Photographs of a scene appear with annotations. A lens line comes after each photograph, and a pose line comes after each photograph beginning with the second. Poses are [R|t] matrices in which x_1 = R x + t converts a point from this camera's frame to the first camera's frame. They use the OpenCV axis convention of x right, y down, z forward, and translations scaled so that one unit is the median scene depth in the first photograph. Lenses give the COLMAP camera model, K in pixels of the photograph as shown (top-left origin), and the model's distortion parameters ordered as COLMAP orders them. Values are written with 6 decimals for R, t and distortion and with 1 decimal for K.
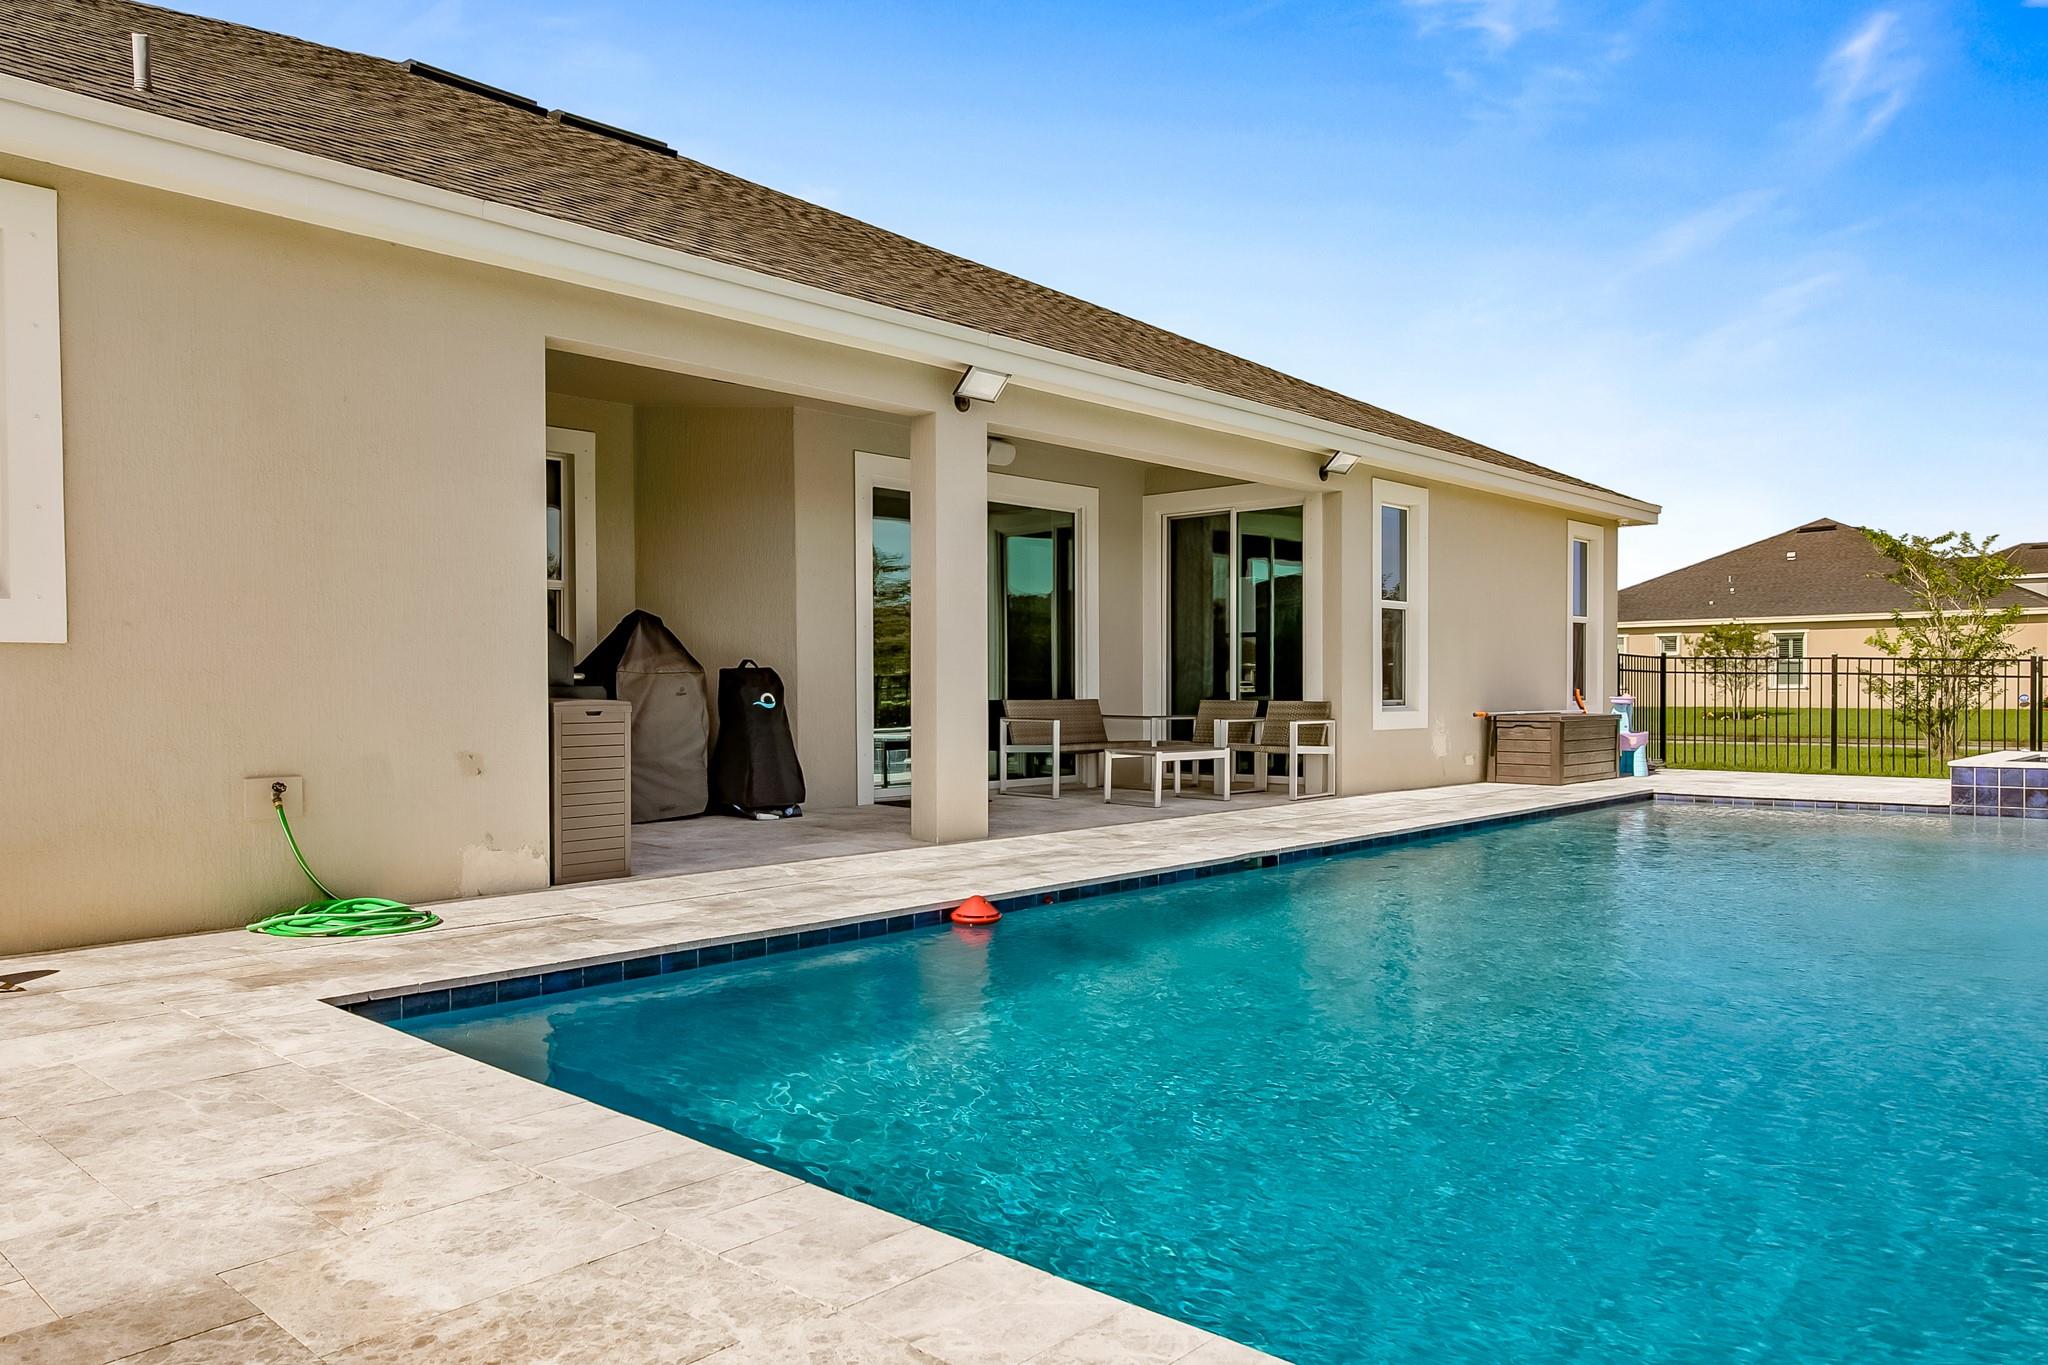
lens RADIAL K [[1383.3, 0, 1027.5], [0, 1383.3, 692.0], [0, 0, 1]] dist [0.006417, -0.002528]
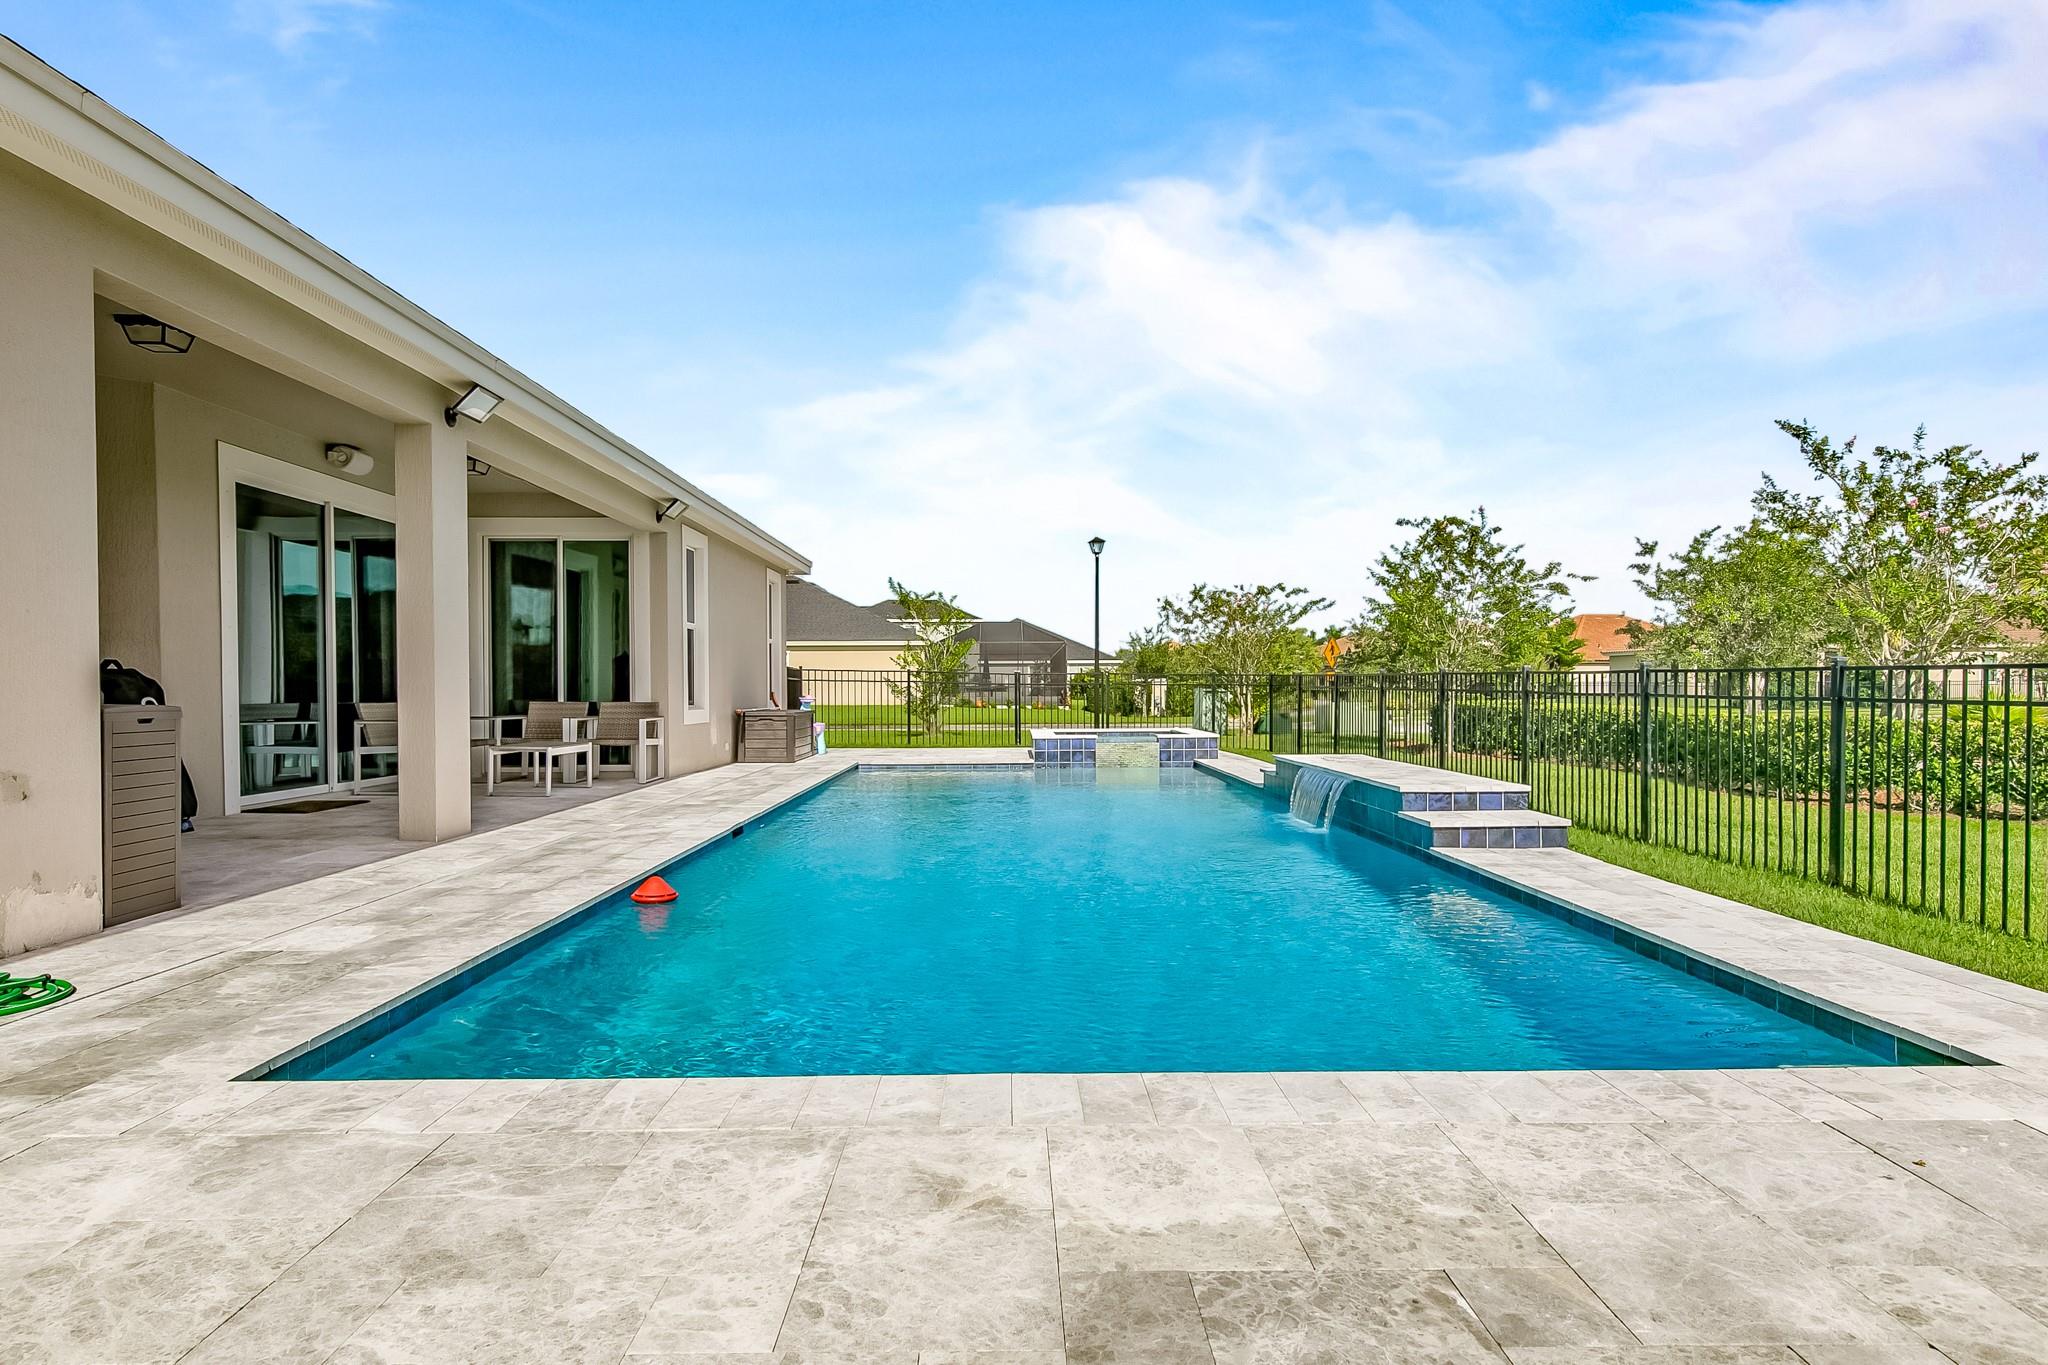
lens RADIAL K [[1078.6, 0, 1022.5], [0, 1078.6, 683.6], [0, 0, 1]] dist [0.006204, 0.001048]
pose [[0.736721, 0.004187, 0.676184, -0.701634], [0.002690, 0.999955, -0.009123, 0.000005], [-0.676192, 0.008540, 0.736676, 0.269144]]
